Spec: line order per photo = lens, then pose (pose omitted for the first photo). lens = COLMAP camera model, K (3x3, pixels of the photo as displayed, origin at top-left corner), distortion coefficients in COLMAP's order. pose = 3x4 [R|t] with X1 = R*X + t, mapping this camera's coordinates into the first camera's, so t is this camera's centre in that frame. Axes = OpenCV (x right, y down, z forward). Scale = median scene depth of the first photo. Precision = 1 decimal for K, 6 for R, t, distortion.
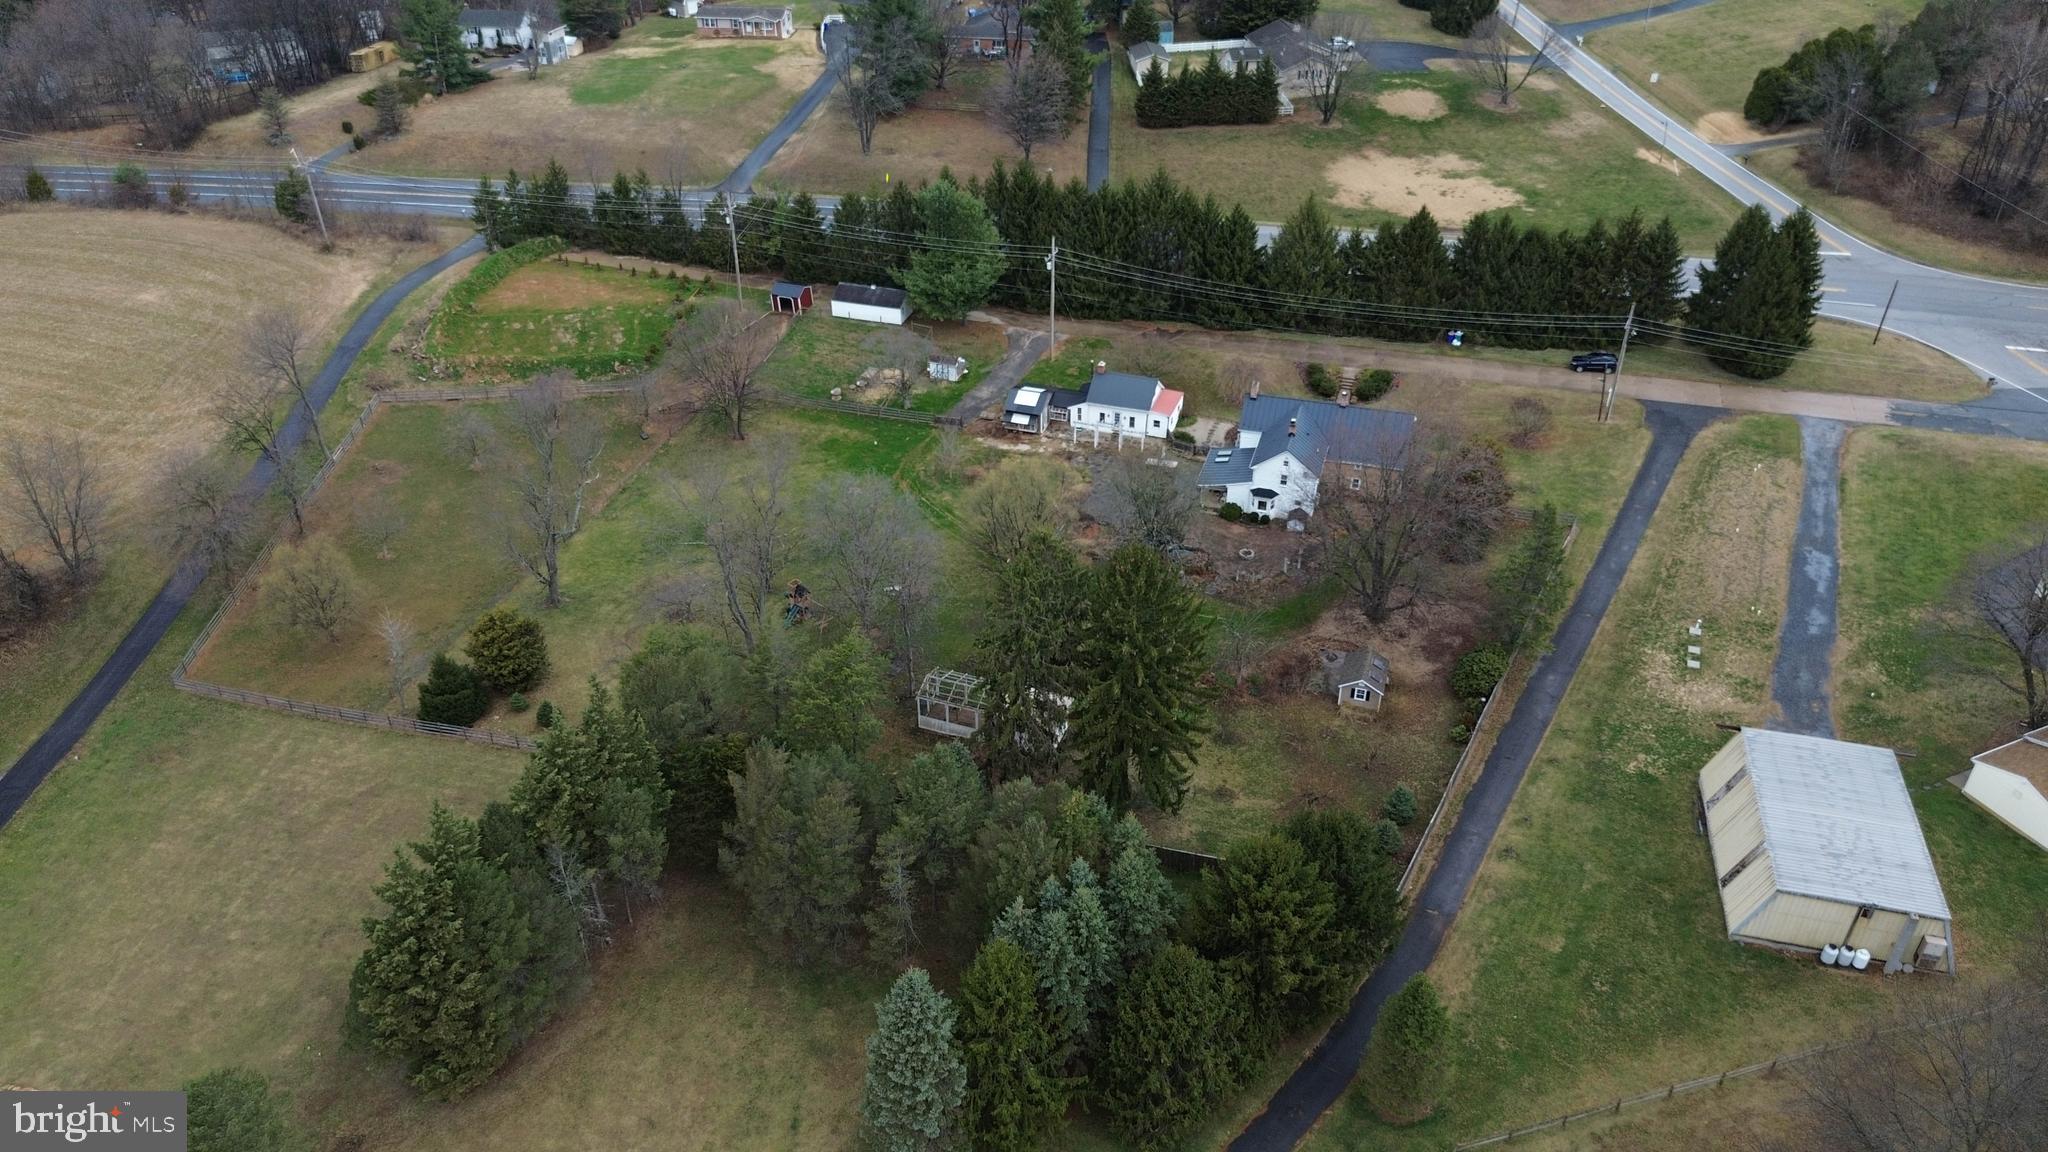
lens RADIAL K [[1453.2, 0, 1012.1], [0, 1453.2, 578.3], [0, 0, 1]] dist [0.066176, -0.062487]
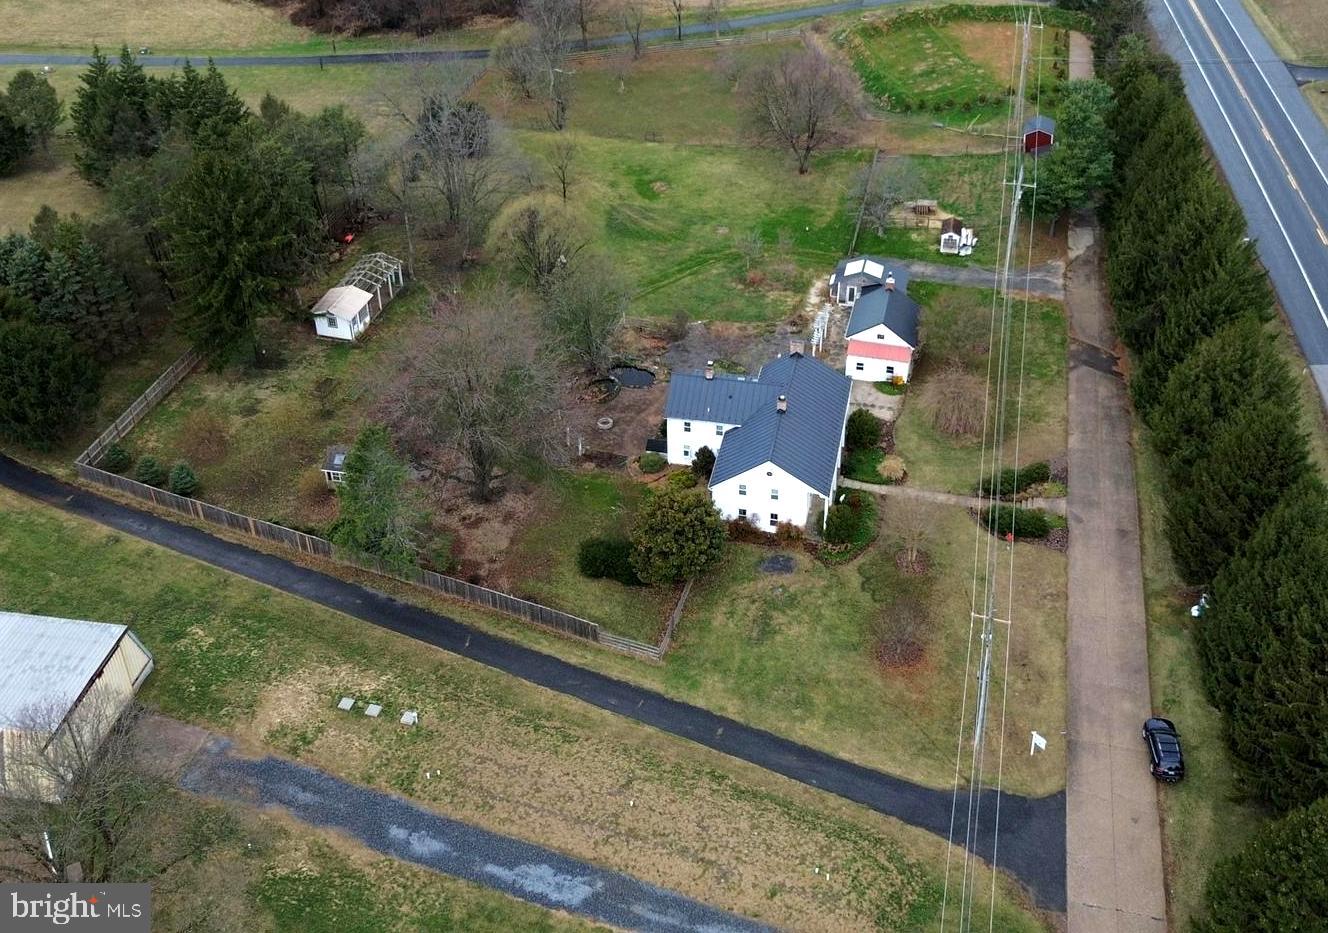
lens RADIAL K [[1452.4, 0, 689.9], [0, 1452.4, 359.6], [0, 0, 1]] dist [0.047410, 0.000000]
pose [[0.095788, 0.559759, -0.823101, 0.728325], [-0.551499, 0.718229, 0.424259, -0.379344], [0.828657, 0.413301, 0.377504, 0.516605]]
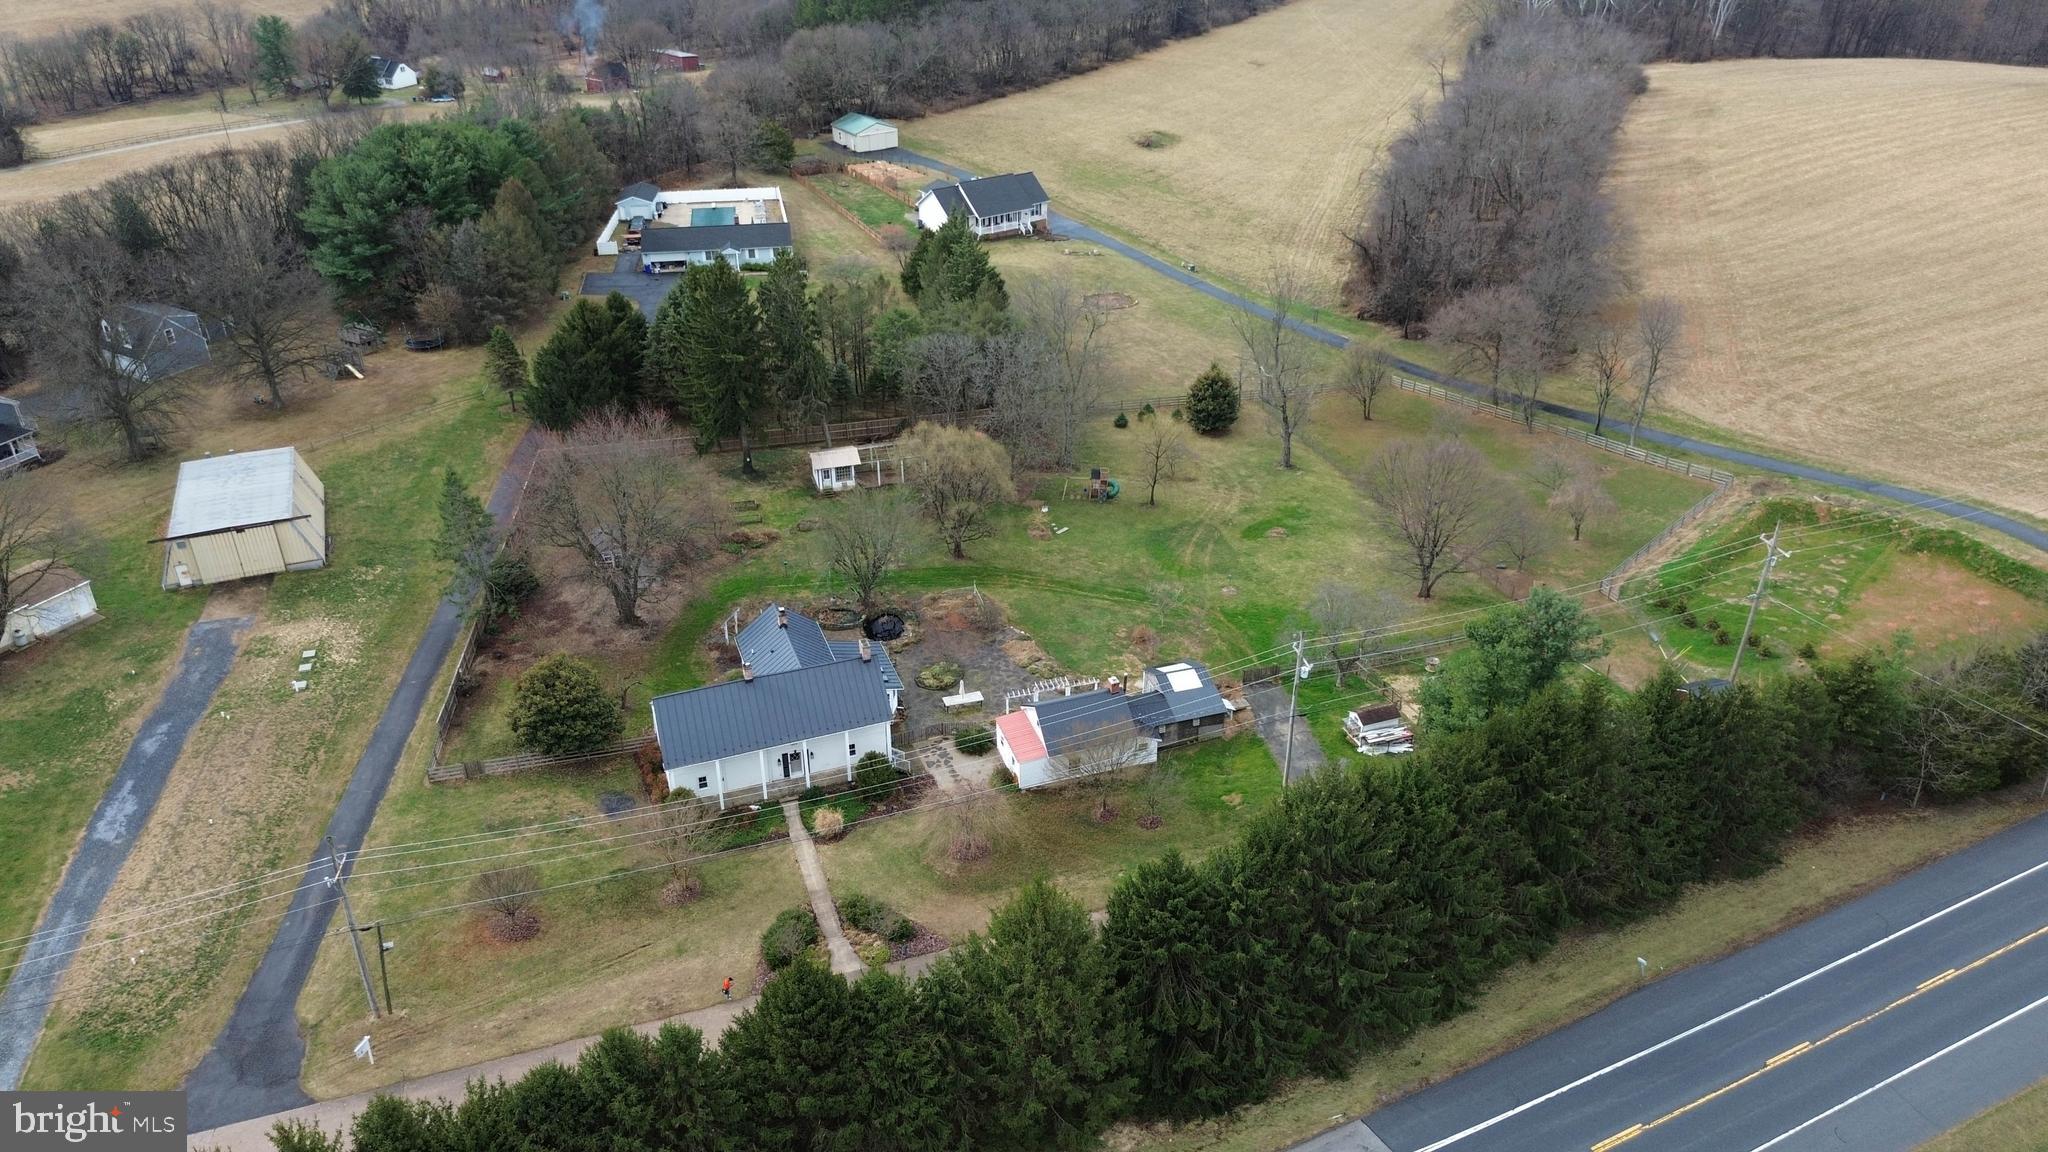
lens RADIAL K [[1453.2, 0, 1015.9], [0, 1453.2, 576.1], [0, 0, 1]] dist [0.066176, -0.062487]
pose [[-0.794572, 0.310819, -0.521582, 0.399399], [-0.333922, 0.493758, 0.802932, -0.640432], [0.507101, 0.812155, -0.288537, 1.015114]]
